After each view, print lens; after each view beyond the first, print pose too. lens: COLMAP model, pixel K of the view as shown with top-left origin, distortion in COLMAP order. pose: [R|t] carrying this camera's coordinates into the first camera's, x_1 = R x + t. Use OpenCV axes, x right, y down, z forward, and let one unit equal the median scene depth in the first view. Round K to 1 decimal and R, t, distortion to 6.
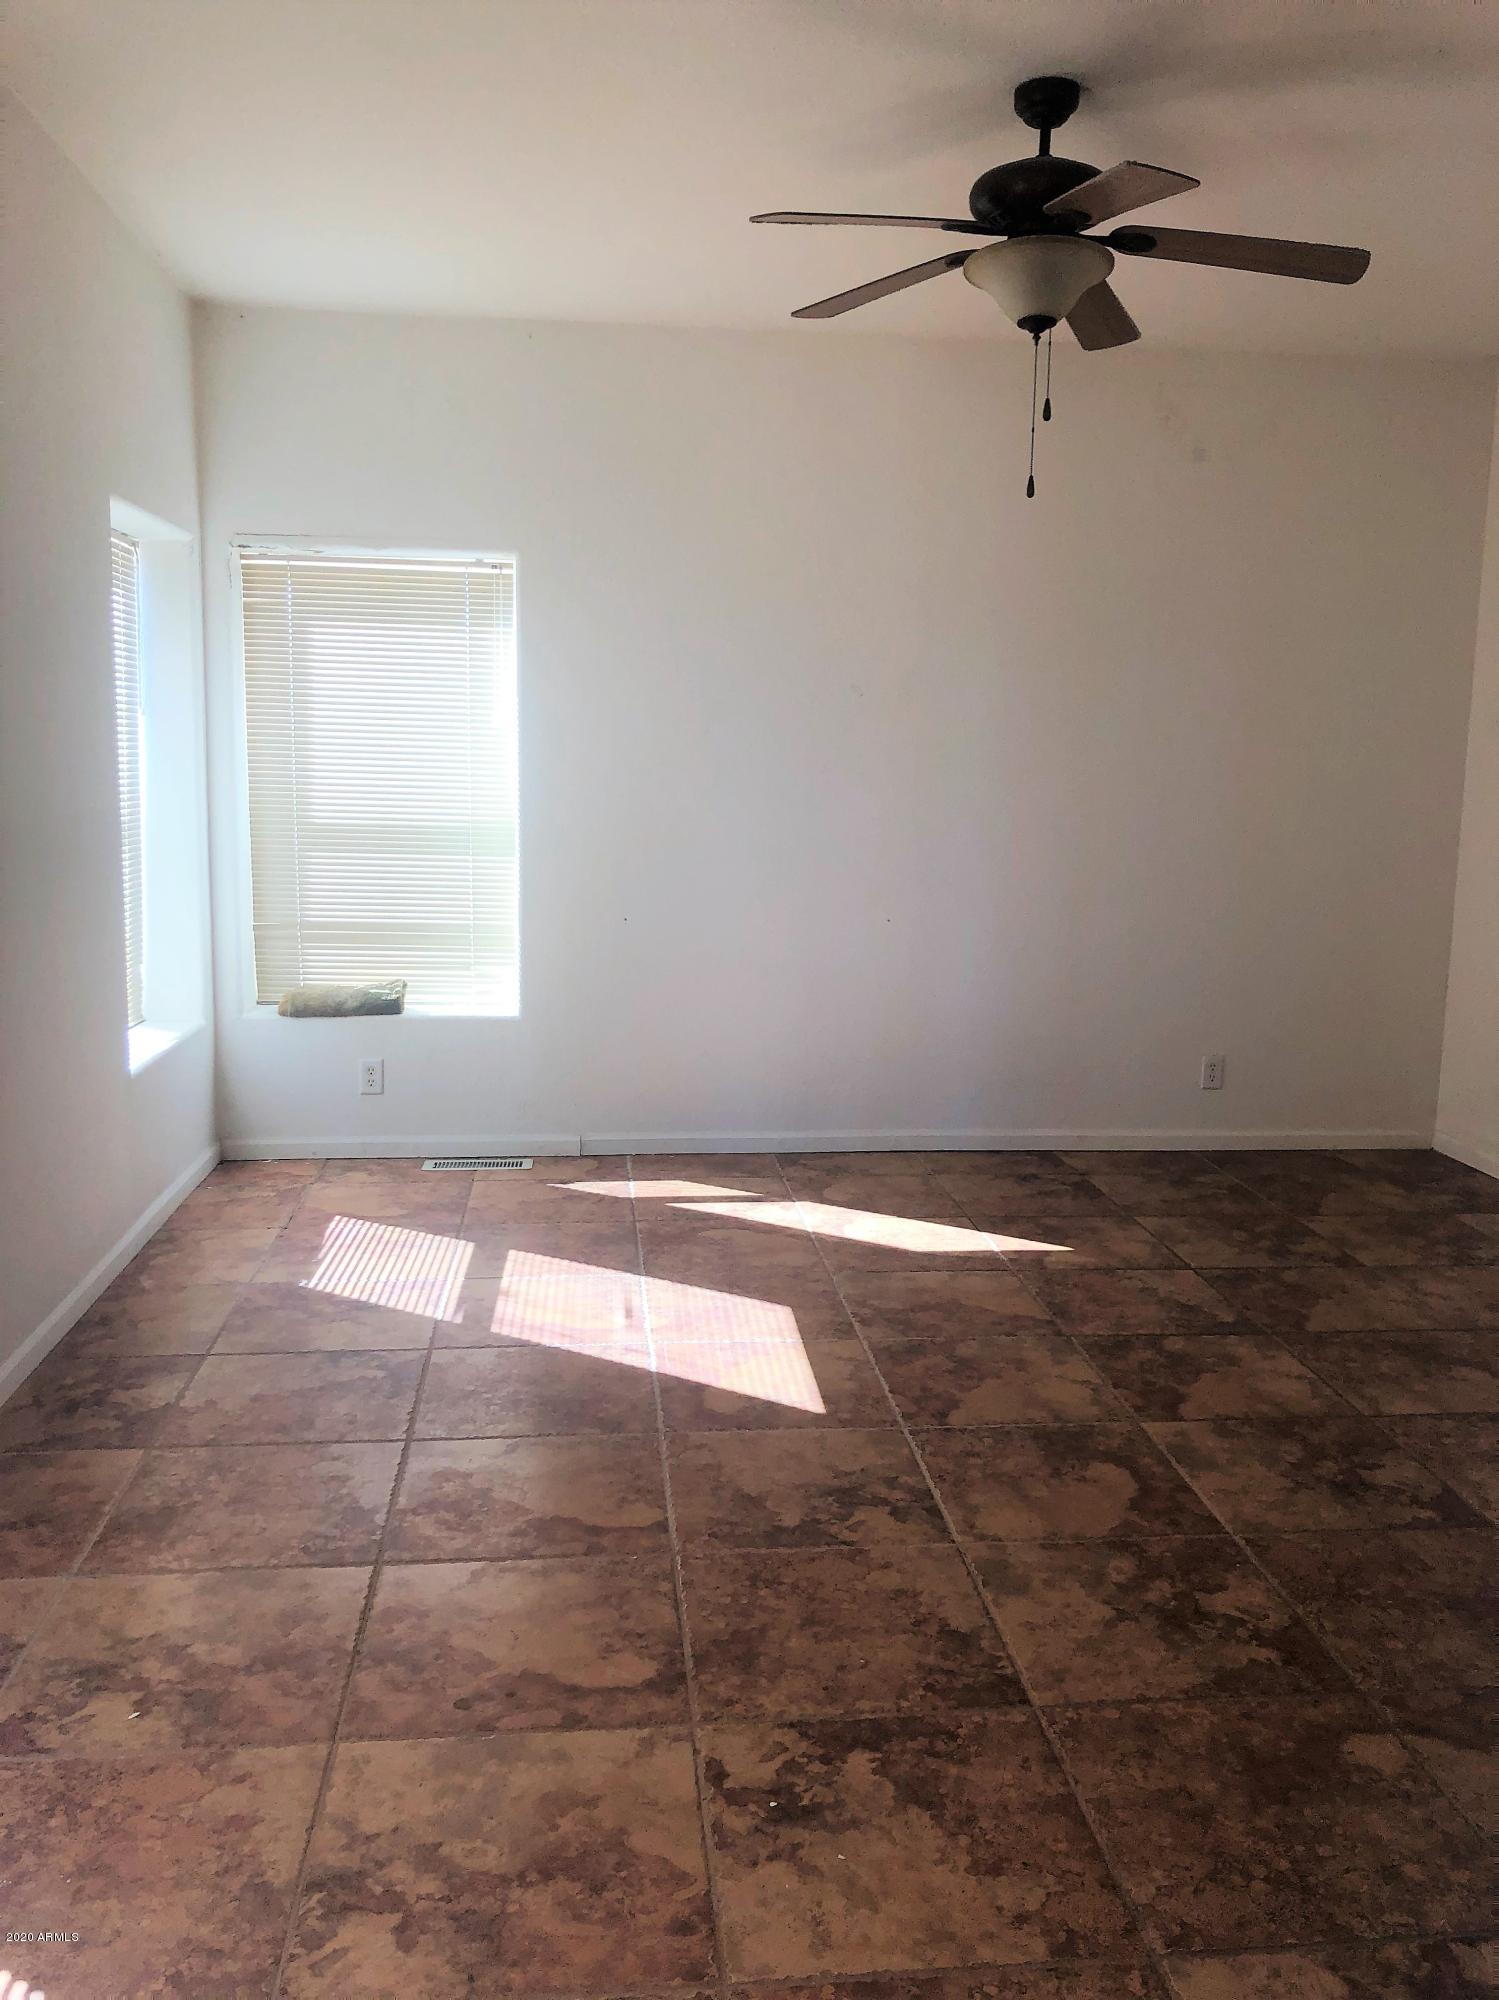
lens RADIAL K [[1662.7, 0, 753.7], [0, 1662.7, 967.0], [0, 0, 1]] dist [0.017170, -0.002573]
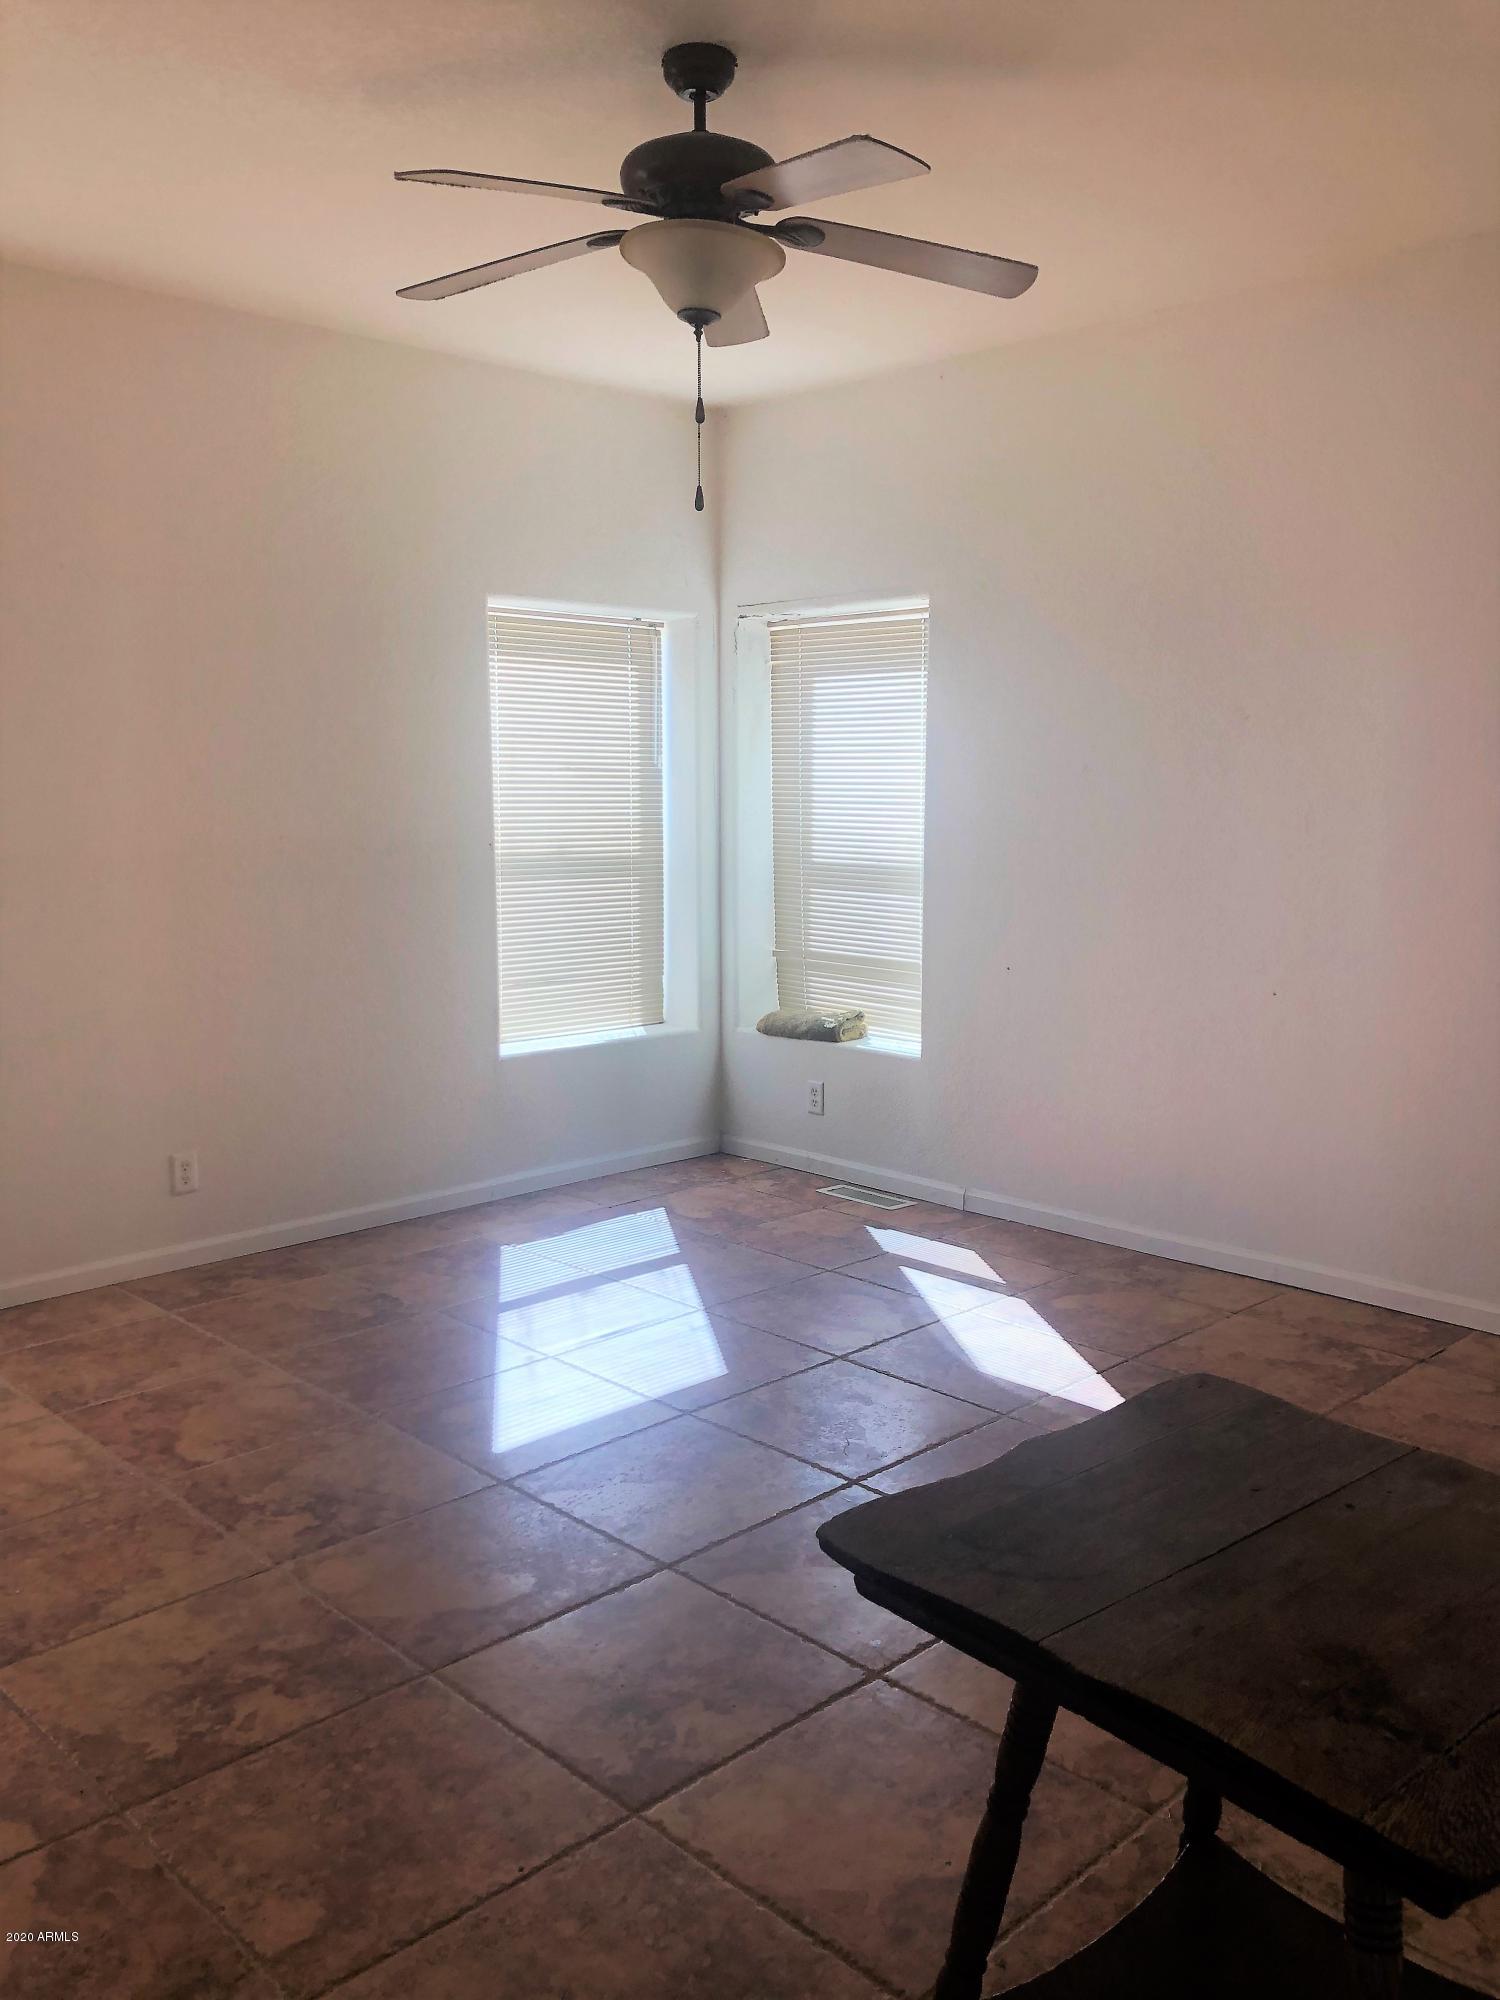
lens RADIAL K [[1661.4, 0, 749.6], [0, 1661.4, 945.1], [0, 0, 1]] dist [0.022067, 0.007721]
pose [[0.608206, 0.058323, -0.791633, 0.932912], [-0.087638, 0.996134, 0.006059, -0.056277], [0.788926, 0.065692, 0.610966, 0.495882]]
